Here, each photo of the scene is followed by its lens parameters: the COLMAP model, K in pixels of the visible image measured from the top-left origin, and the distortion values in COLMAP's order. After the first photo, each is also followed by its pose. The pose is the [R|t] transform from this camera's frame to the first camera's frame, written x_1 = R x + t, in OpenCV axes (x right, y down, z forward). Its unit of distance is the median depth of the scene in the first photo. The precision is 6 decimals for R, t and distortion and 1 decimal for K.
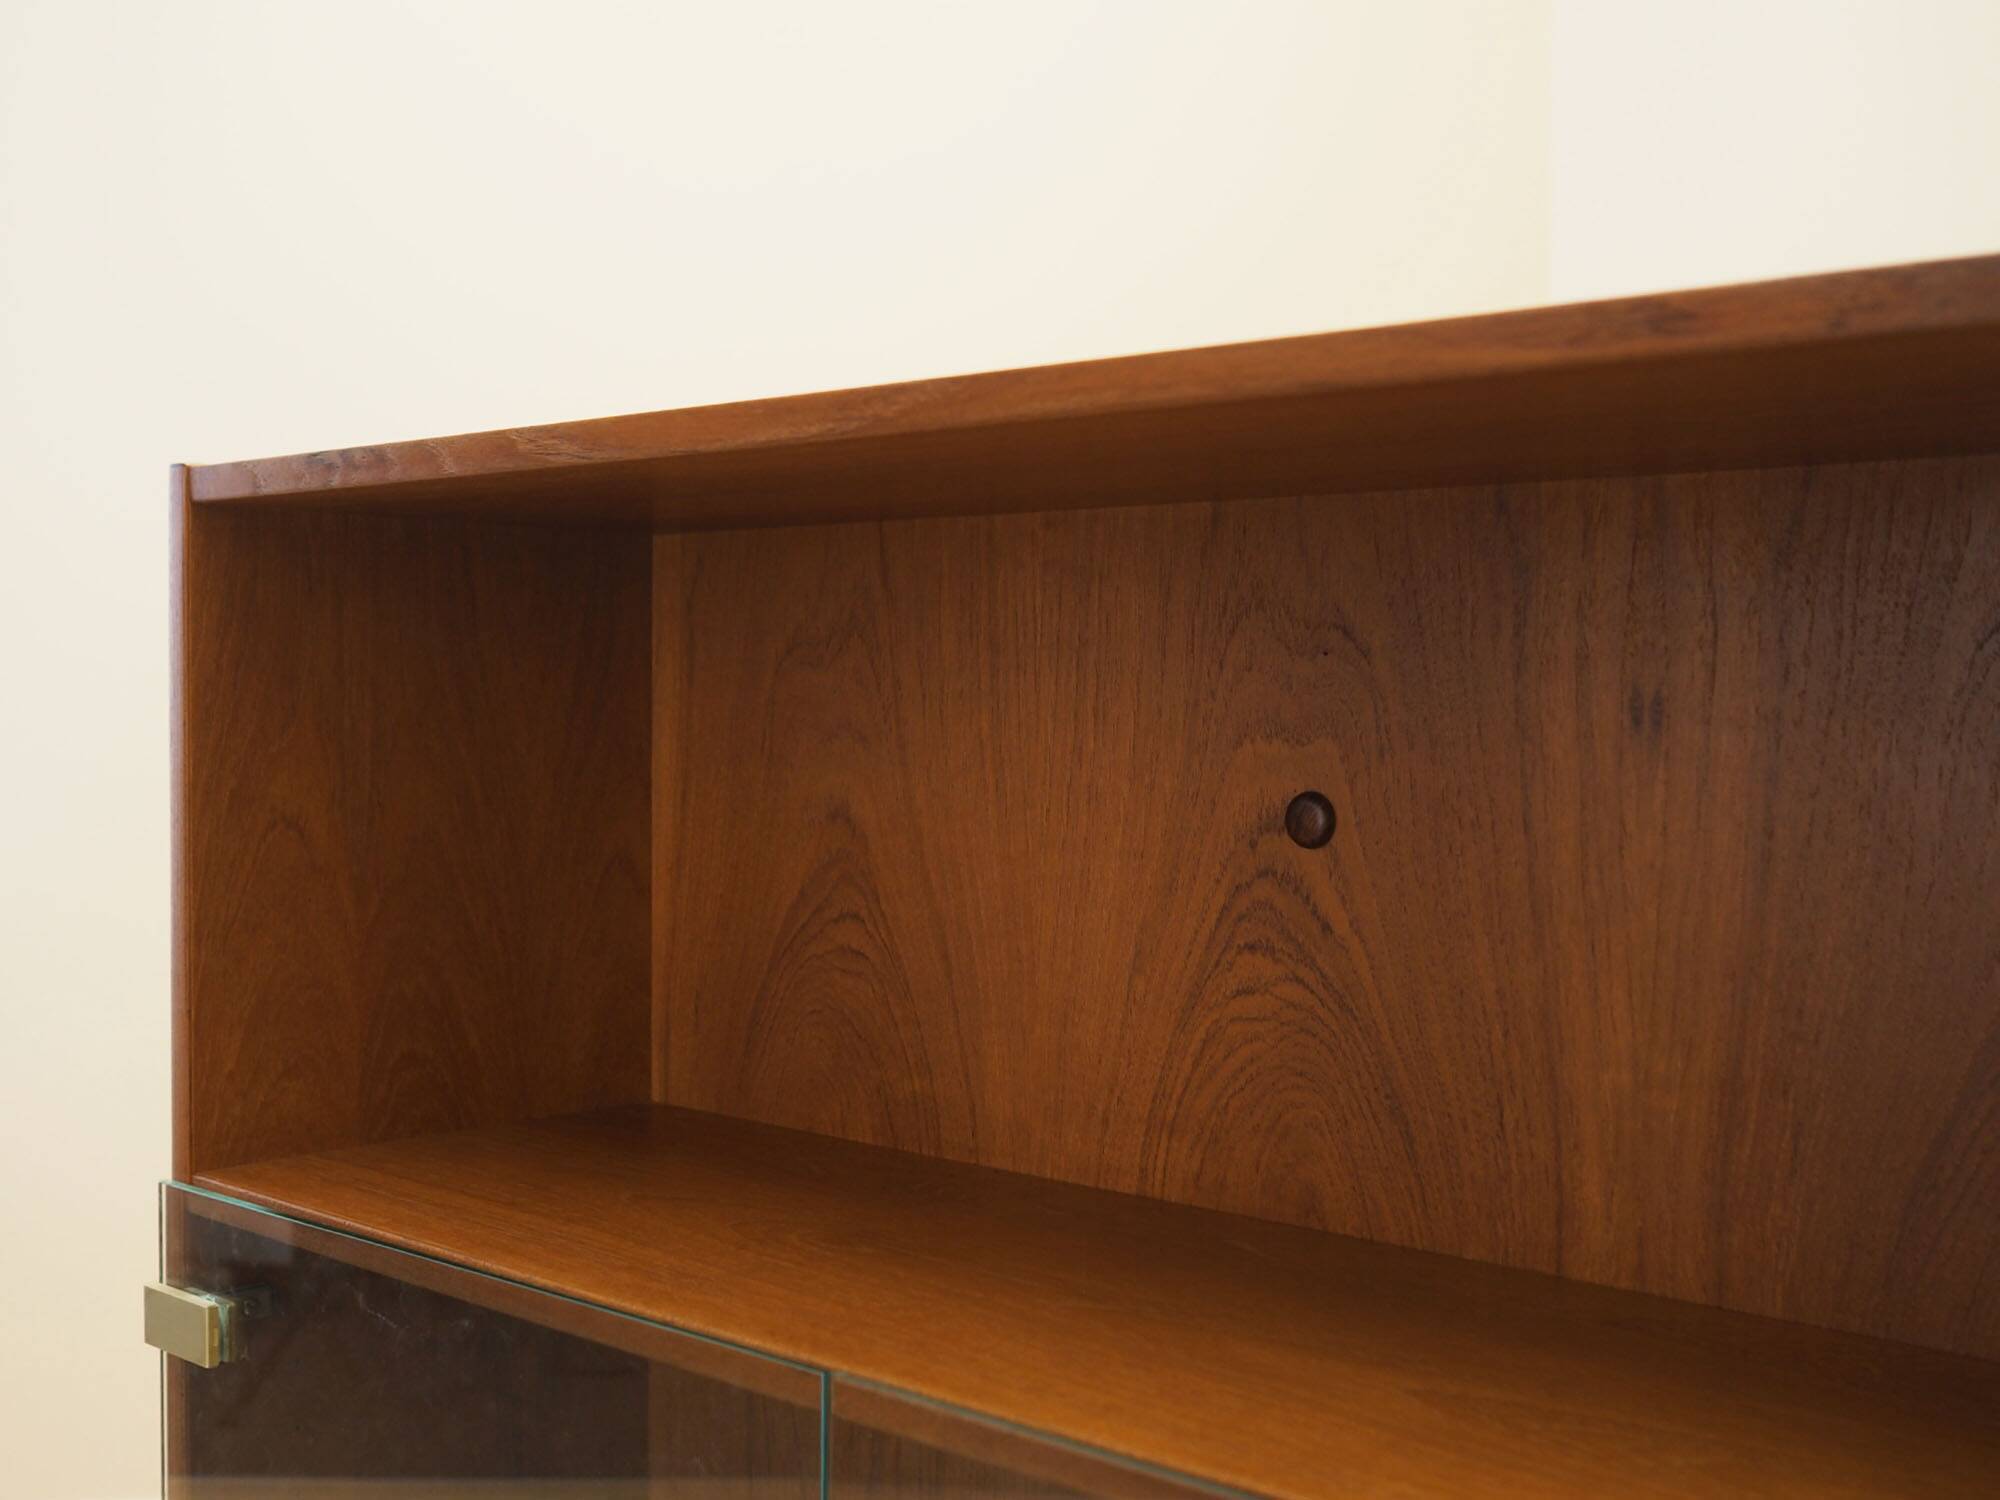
lens RADIAL K [[2402.0, 0, 1001.8], [0, 2402.0, 755.8], [0, 0, 1]] dist [-0.040500, 0.000000]
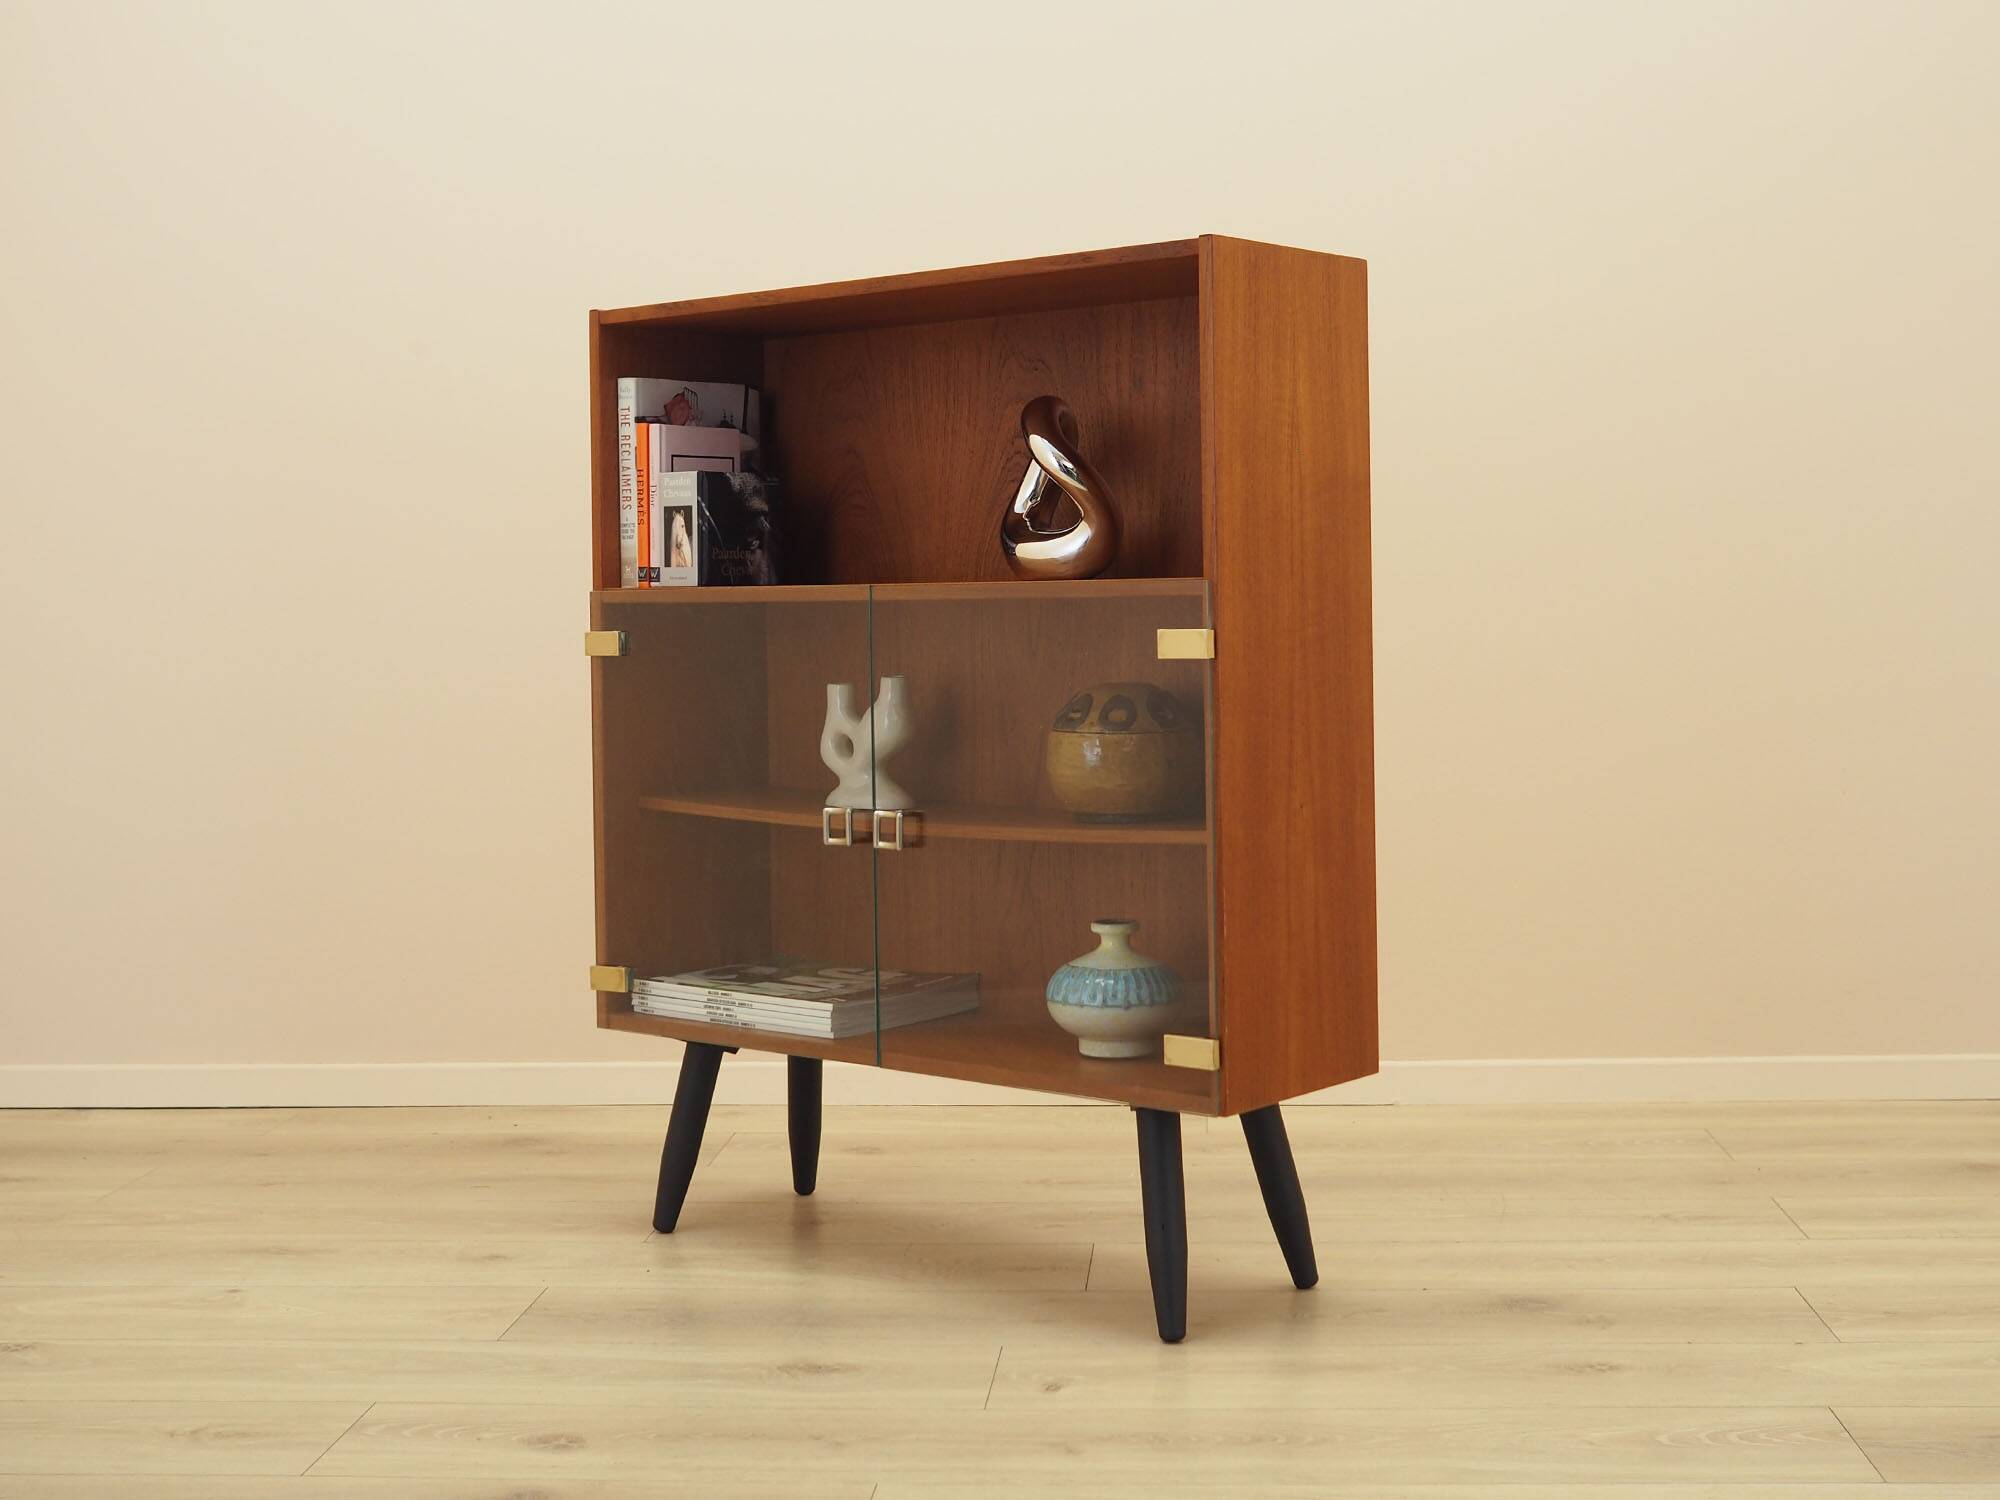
lens RADIAL K [[2699.5, 0, 1000.7], [0, 2699.5, 738.2], [0, 0, 1]] dist [-0.049303, 0.000000]
pose [[0.998842, -0.023682, 0.041888, -0.045011], [0.022664, 0.999440, 0.024610, 0.300188], [-0.042447, -0.023632, 0.998819, -2.084902]]
